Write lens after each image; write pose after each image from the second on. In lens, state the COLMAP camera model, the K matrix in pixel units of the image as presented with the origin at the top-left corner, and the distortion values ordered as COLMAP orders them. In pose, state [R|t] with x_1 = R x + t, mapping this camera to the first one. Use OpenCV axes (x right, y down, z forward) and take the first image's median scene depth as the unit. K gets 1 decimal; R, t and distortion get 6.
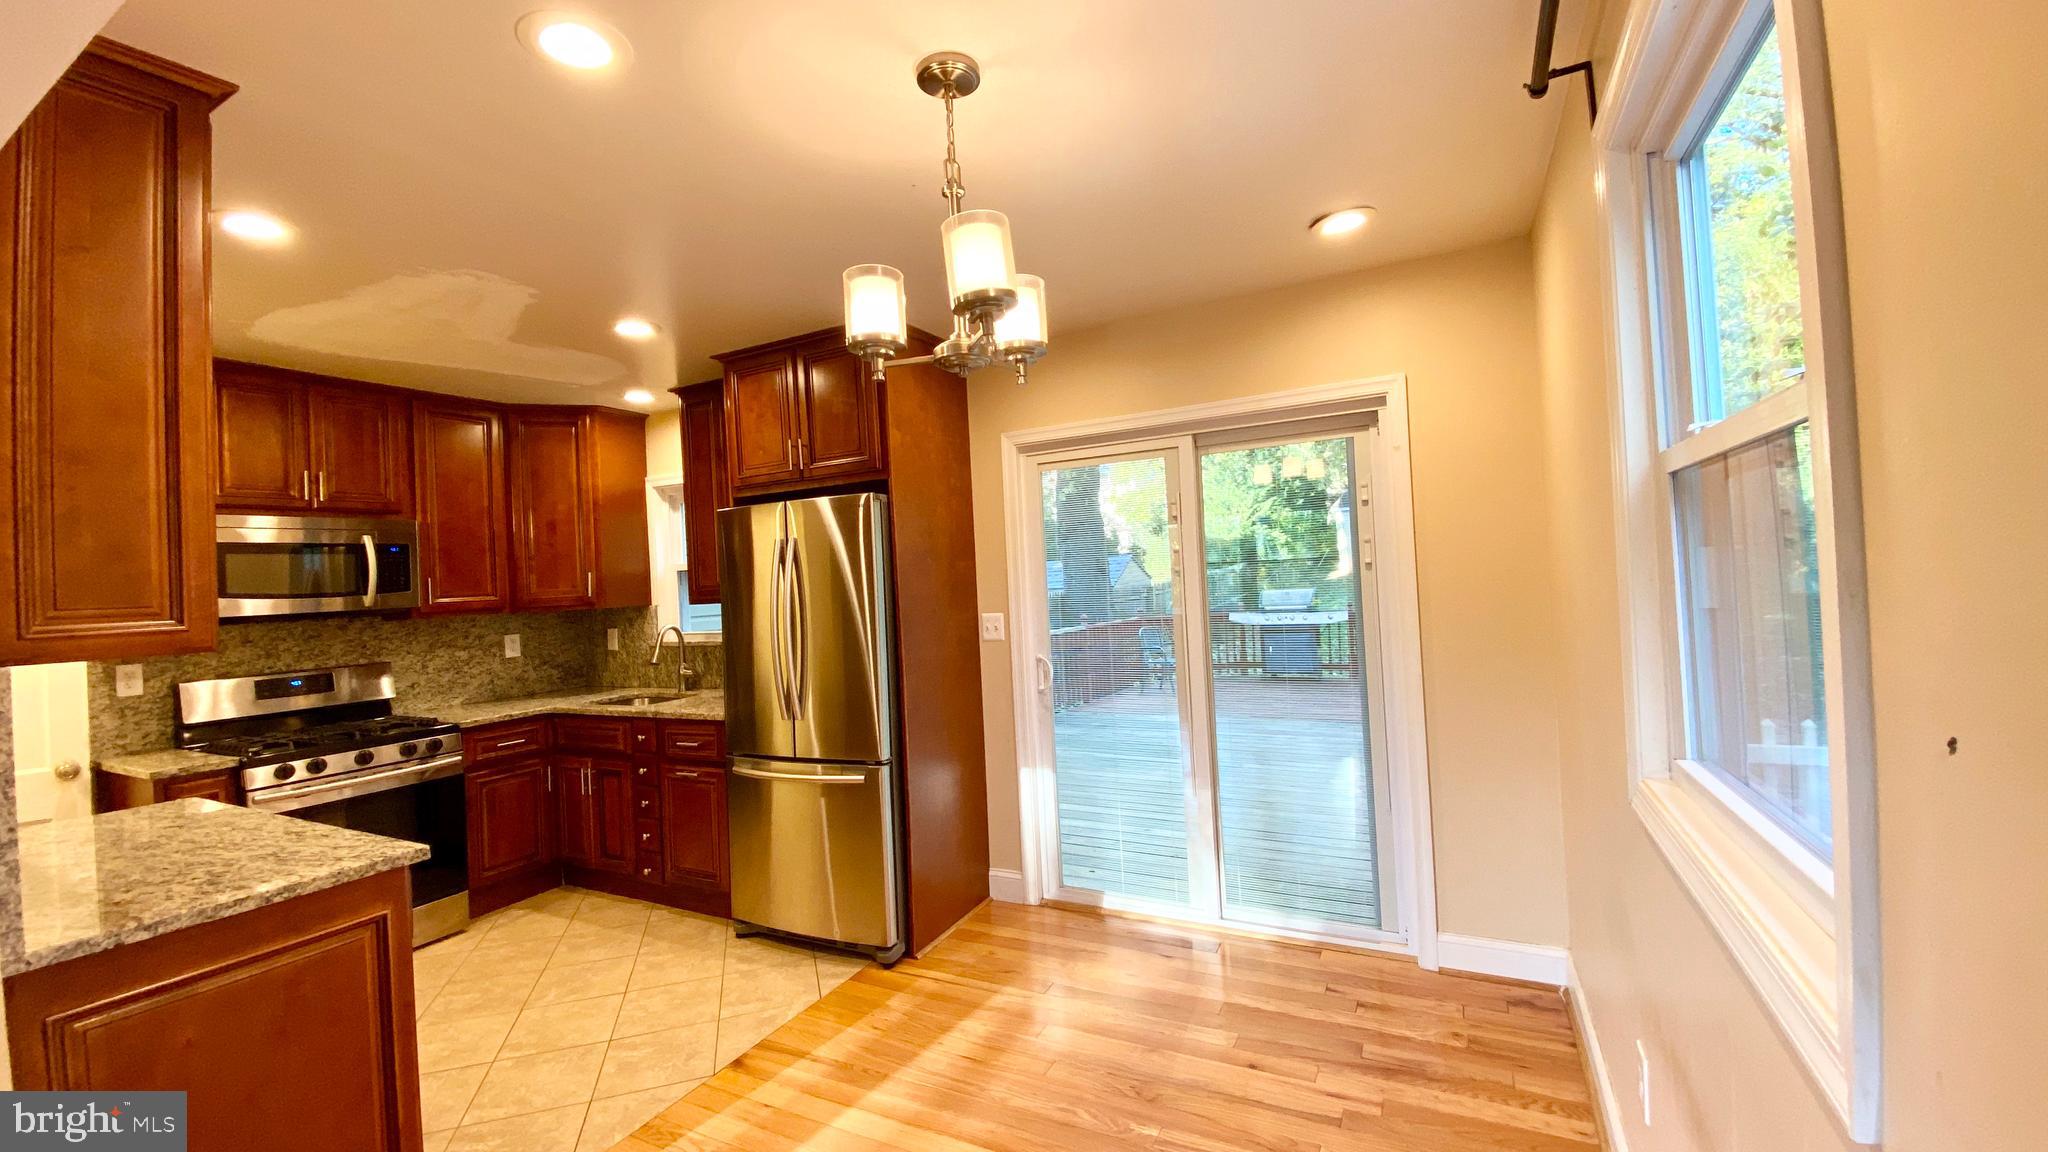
lens RADIAL K [[818.8, 0, 1020.8], [0, 818.8, 560.1], [0, 0, 1]] dist [0.011897, -0.019043]
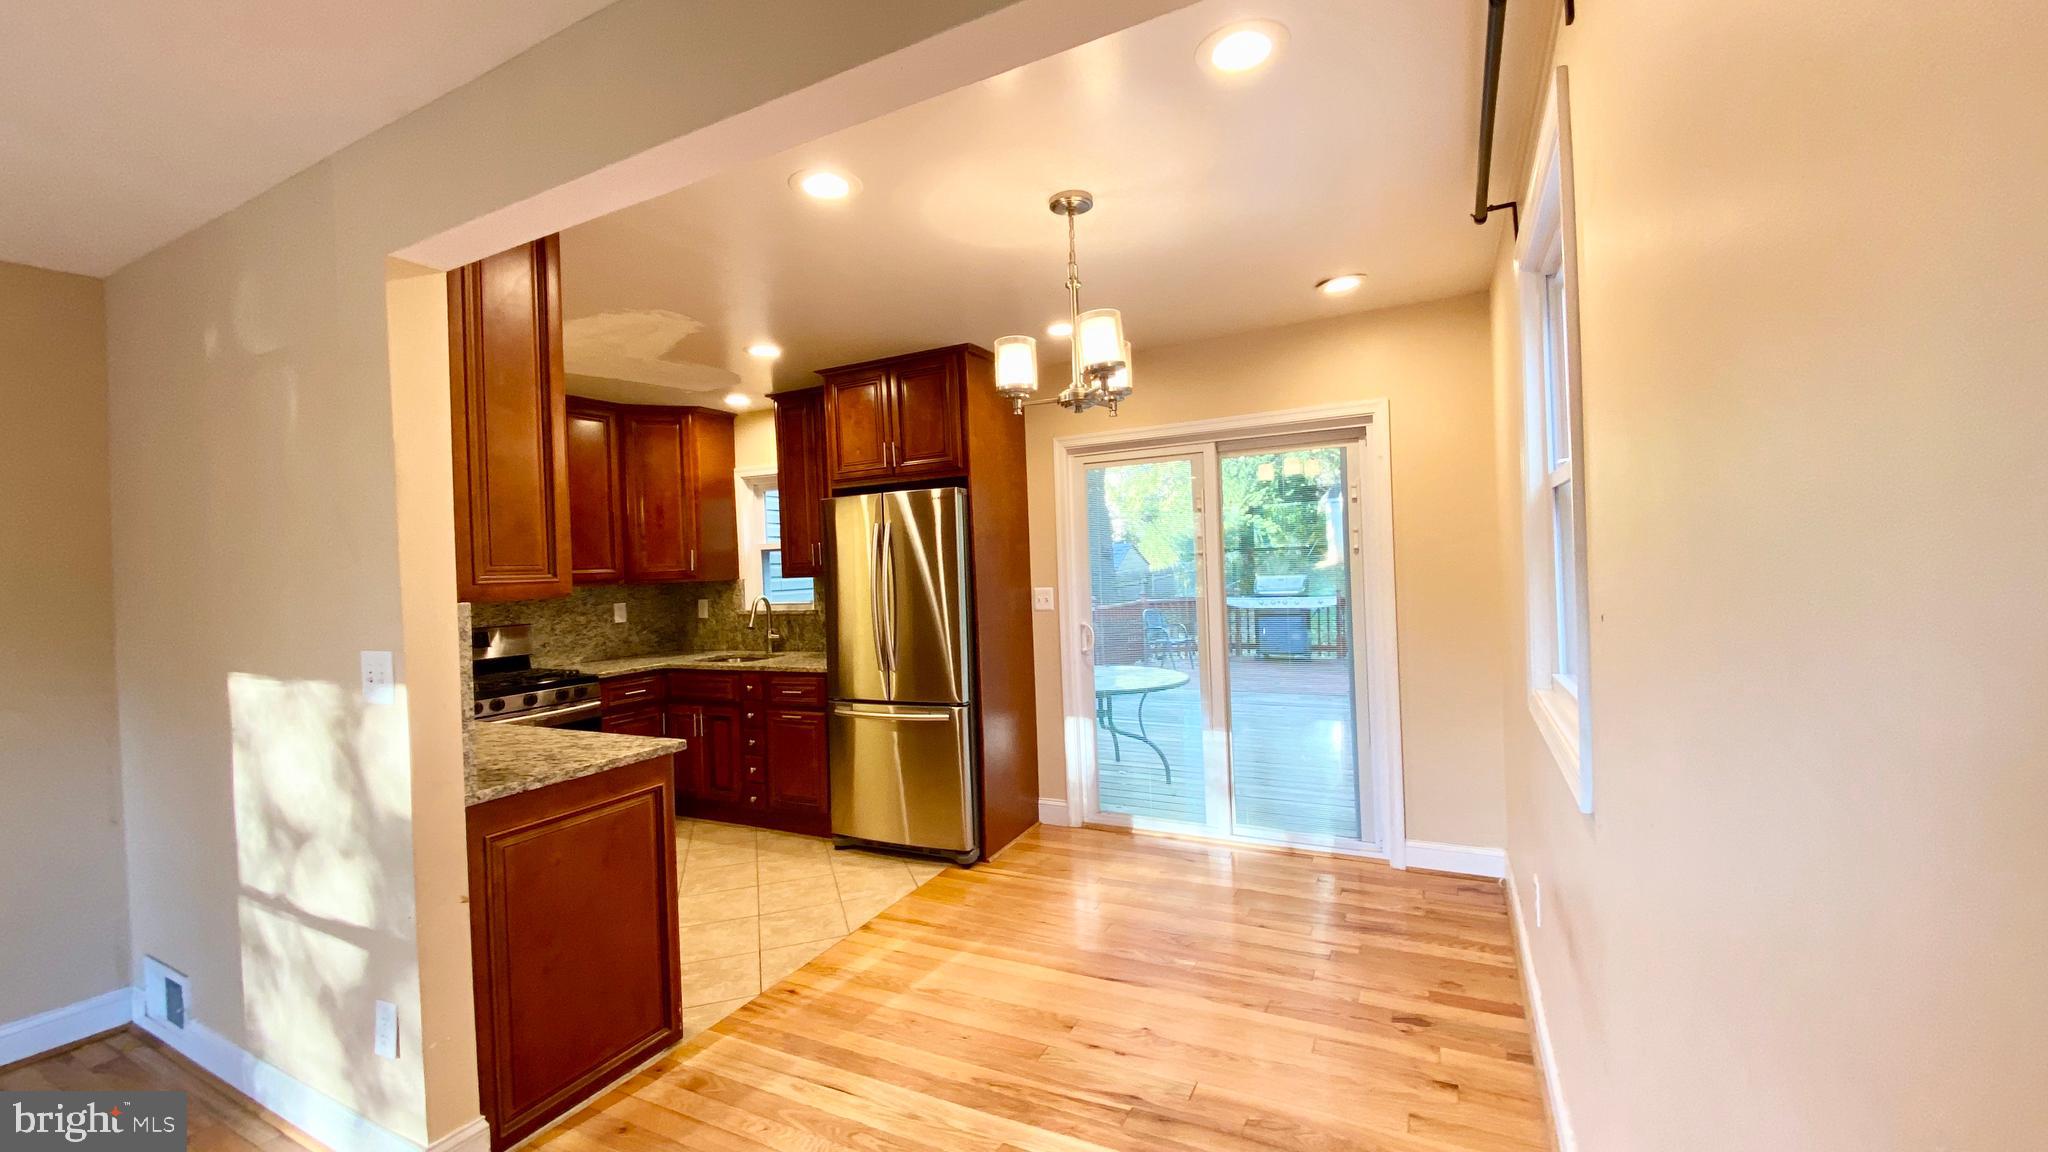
lens RADIAL K [[814.1, 0, 1020.9], [0, 814.1, 561.0], [0, 0, 1]] dist [0.021015, -0.018542]
pose [[0.999877, 0.011337, 0.010829, -0.087473], [-0.011523, 0.999784, 0.017325, 0.006228], [-0.010630, -0.017448, 0.999791, -0.209072]]
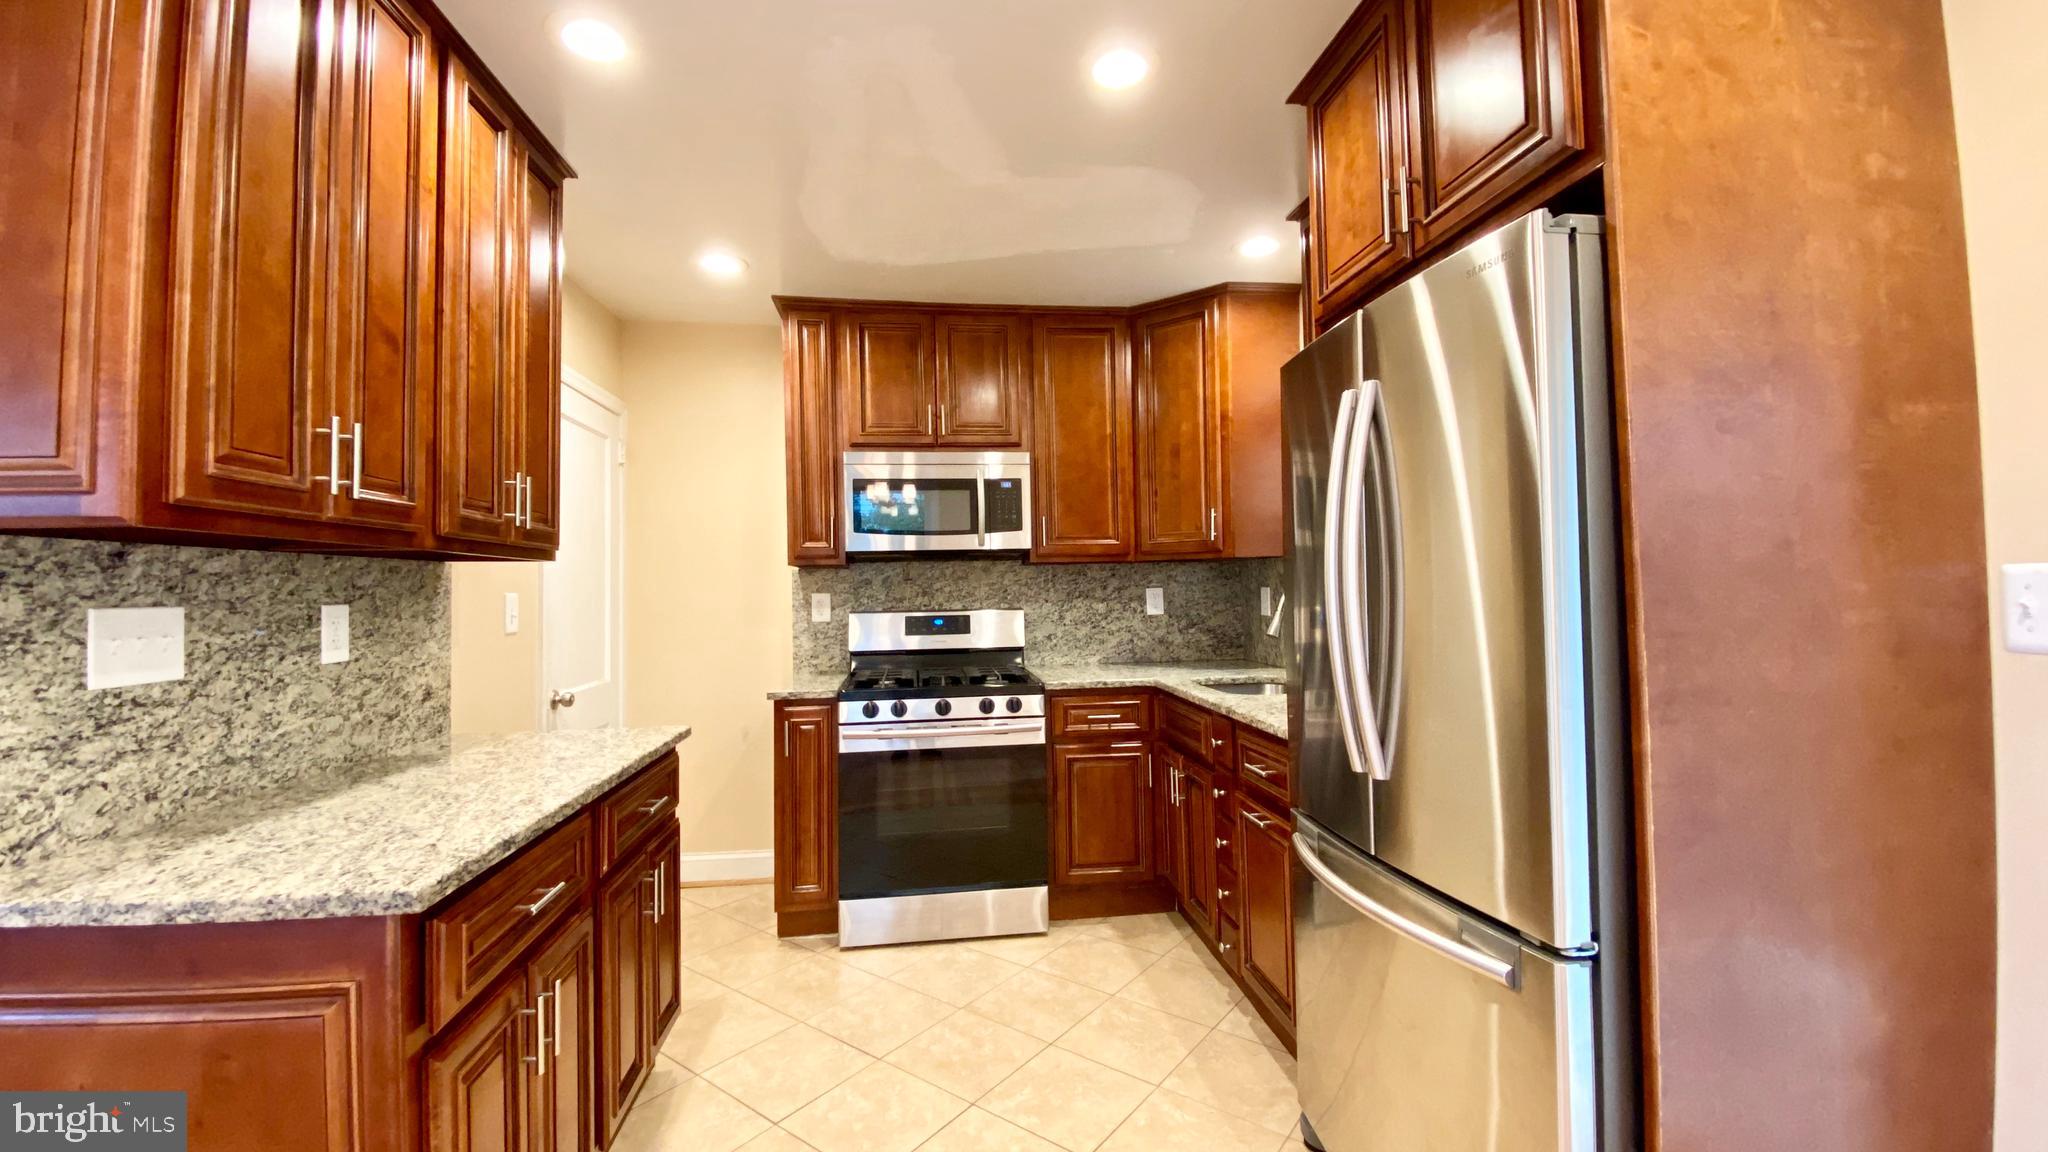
lens RADIAL K [[818.8, 0, 1020.8], [0, 818.8, 560.1], [0, 0, 1]] dist [0.011897, -0.019043]
pose [[0.569930, 0.011572, -0.821612, -0.010074], [0.008493, 0.999764, 0.019973, 0.057825], [0.821649, -0.018361, 0.569697, 0.535785]]
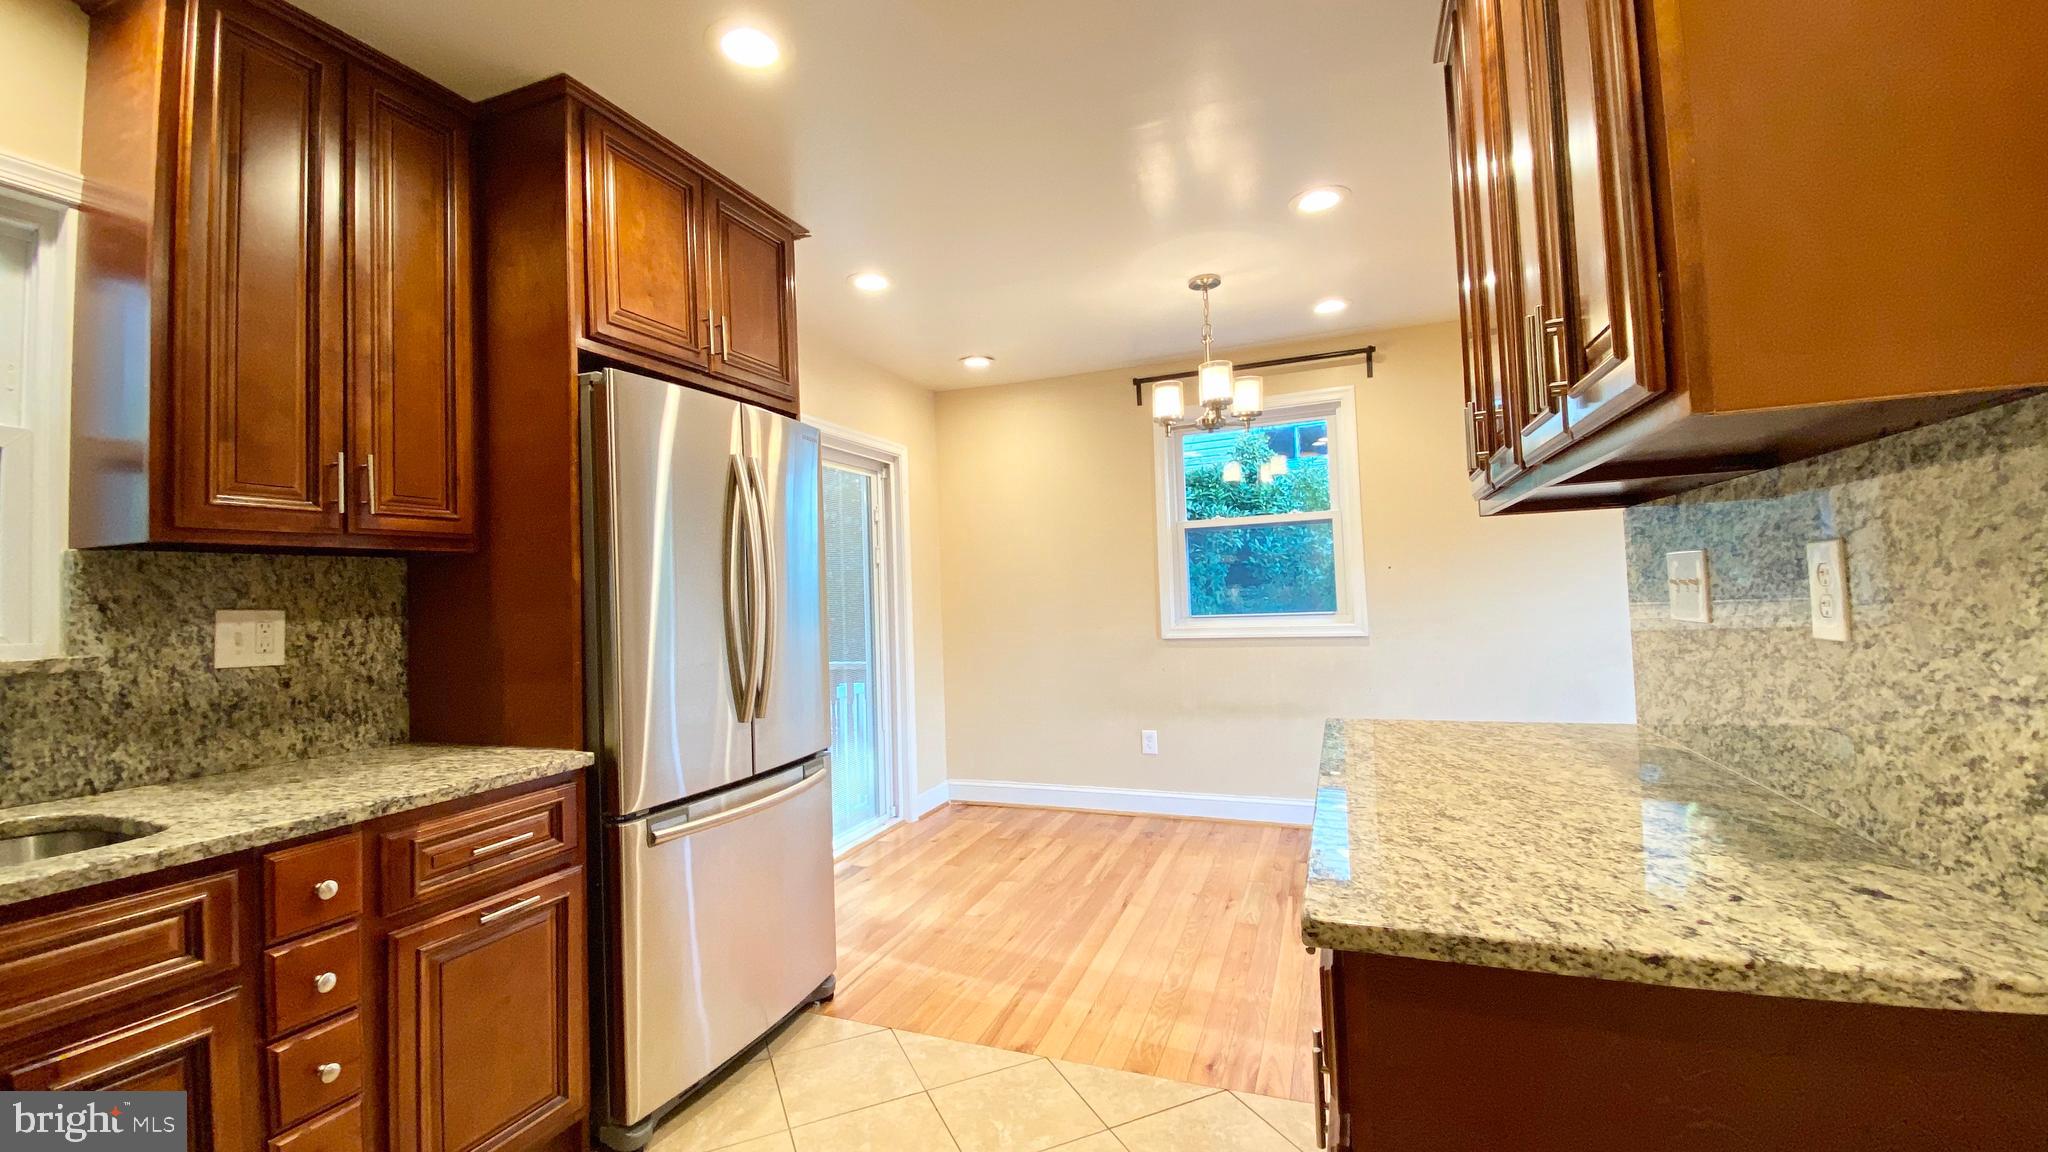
lens RADIAL K [[814.1, 0, 1020.9], [0, 814.1, 561.0], [0, 0, 1]] dist [0.021015, -0.018542]
pose [[-0.103833, 0.092794, 0.990257, -0.931445], [0.019053, 0.995641, -0.091301, 0.120721], [-0.994412, 0.009387, -0.105148, 0.793237]]
